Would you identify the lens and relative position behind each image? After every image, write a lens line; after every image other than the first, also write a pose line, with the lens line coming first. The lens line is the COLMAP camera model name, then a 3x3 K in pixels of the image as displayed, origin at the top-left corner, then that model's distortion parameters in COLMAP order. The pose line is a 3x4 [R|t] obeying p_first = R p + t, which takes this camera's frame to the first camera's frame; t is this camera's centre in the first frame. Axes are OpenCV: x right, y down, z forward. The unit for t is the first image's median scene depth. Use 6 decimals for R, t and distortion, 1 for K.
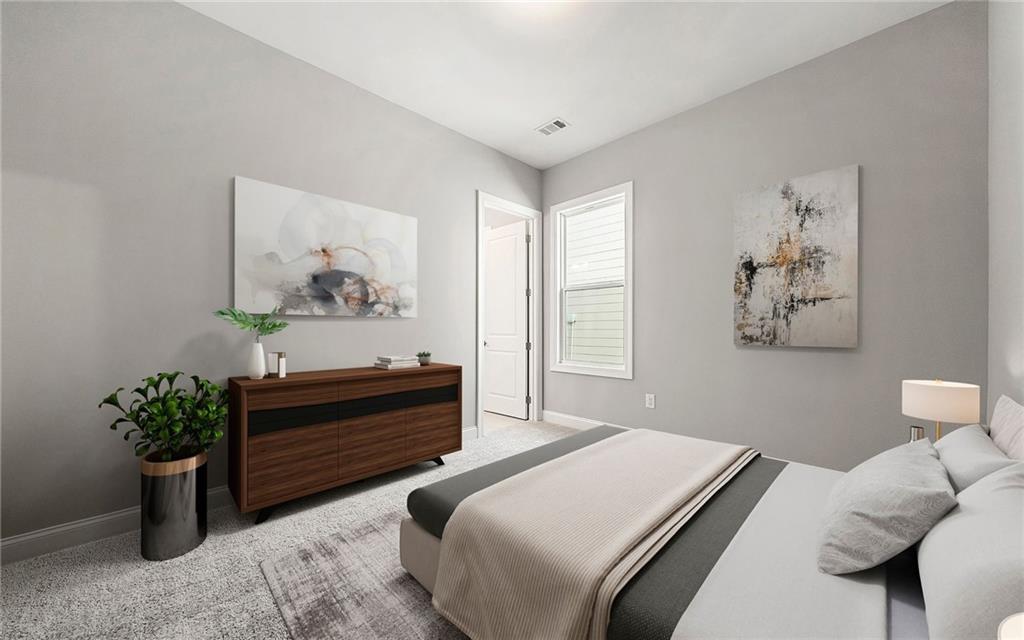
lens RADIAL K [[360.7, 0, 511.7], [0, 360.7, 329.0], [0, 0, 1]] dist [-0.002246, -0.000229]
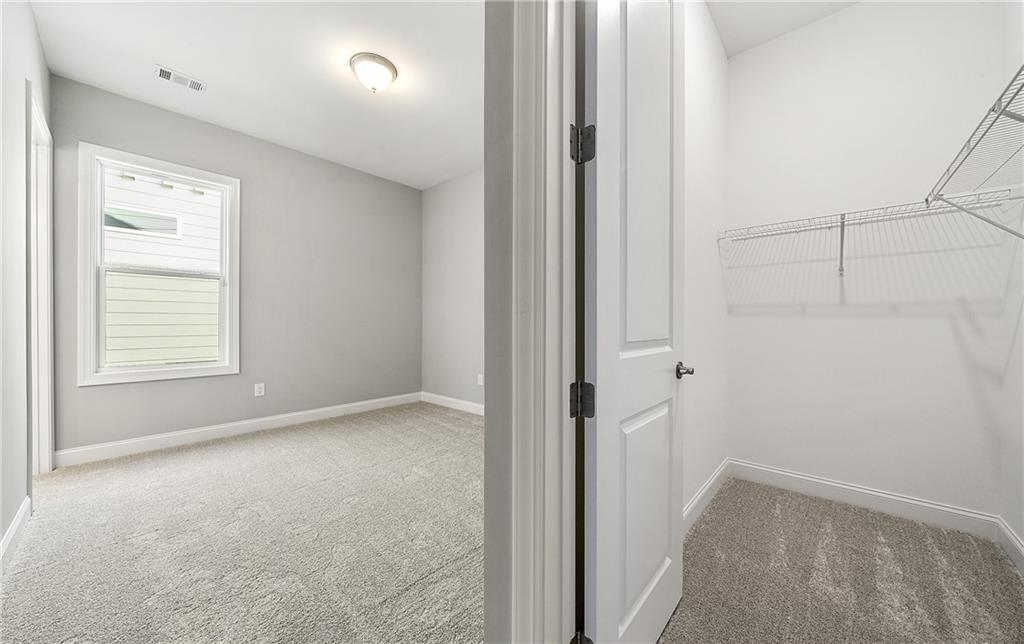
lens RADIAL K [[360.7, 0, 505.2], [0, 360.7, 324.4], [0, 0, 1]] dist [-0.002246, -0.000229]
pose [[-0.045524, -0.000002, 0.998963, -0.659385], [-0.003453, 0.999994, -0.000155, -0.001777], [-0.998957, -0.003456, -0.045523, 0.267655]]
